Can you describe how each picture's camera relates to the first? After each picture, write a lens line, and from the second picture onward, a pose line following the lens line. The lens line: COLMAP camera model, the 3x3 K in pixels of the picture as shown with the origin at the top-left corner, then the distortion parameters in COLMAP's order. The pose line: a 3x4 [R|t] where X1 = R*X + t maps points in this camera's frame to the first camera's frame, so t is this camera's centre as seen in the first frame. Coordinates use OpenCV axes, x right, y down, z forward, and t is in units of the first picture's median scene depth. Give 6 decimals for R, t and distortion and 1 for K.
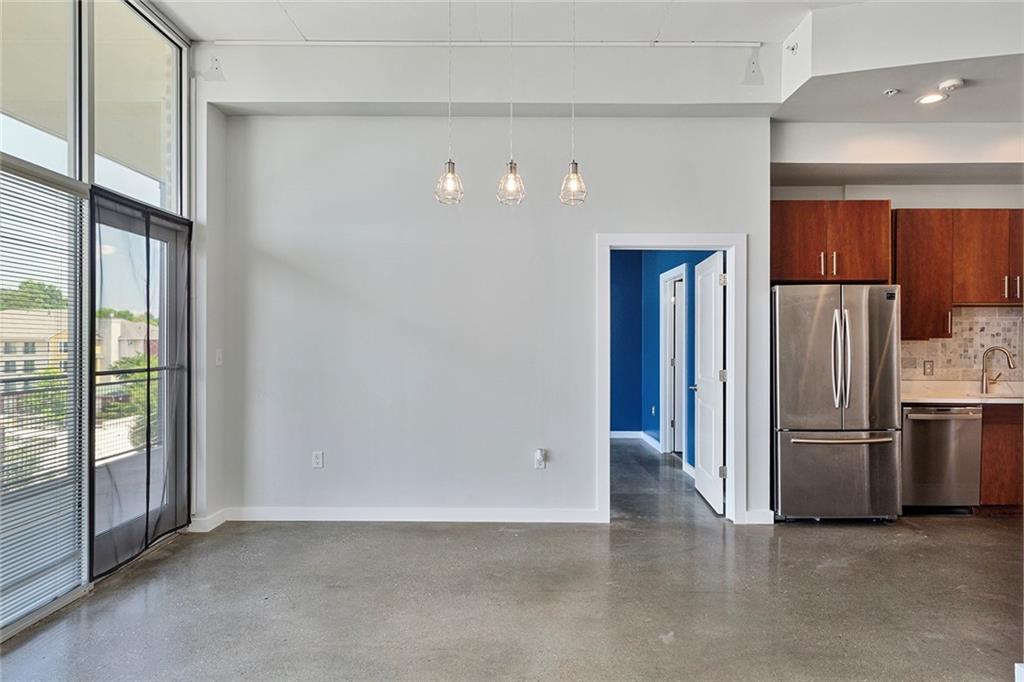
lens RADIAL K [[610.2, 0, 515.5], [0, 610.2, 340.1], [0, 0, 1]] dist [0.006081, 0.002825]
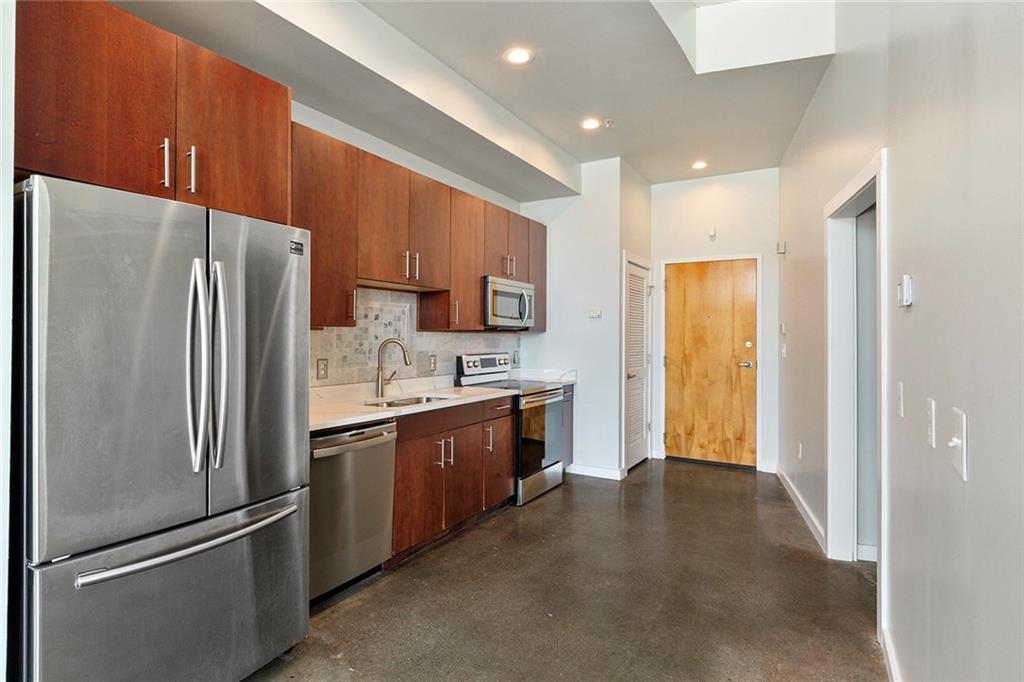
lens RADIAL K [[531.9, 0, 508.3], [0, 531.9, 333.1], [0, 0, 1]] dist [-0.002474, 0.000404]
pose [[0.511388, 0.006955, 0.859322, 0.293639], [-0.007421, 0.999966, -0.003677, 0.005390], [-0.859318, -0.004497, 0.511422, 0.579242]]
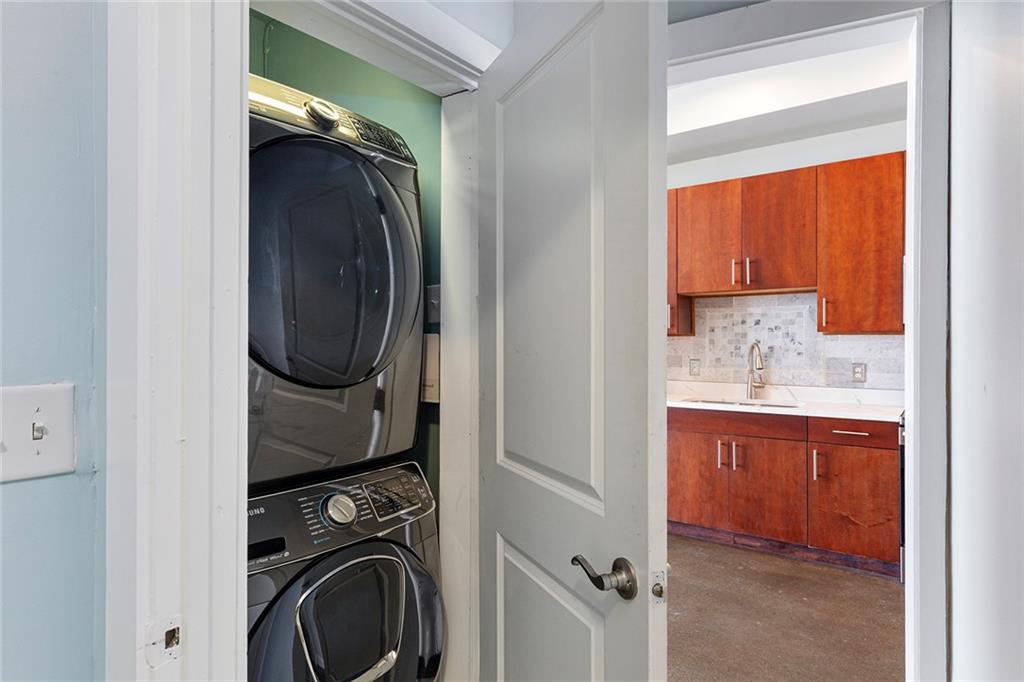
lens RADIAL K [[581.5, 0, 516.9], [0, 581.5, 341.1], [0, 0, 1]] dist [0.000227, -0.000270]
pose [[0.799720, -0.004729, -0.600354, 1.140491], [0.008643, 0.999956, 0.003637, 0.002806], [0.600311, -0.008097, 0.799726, 0.199572]]
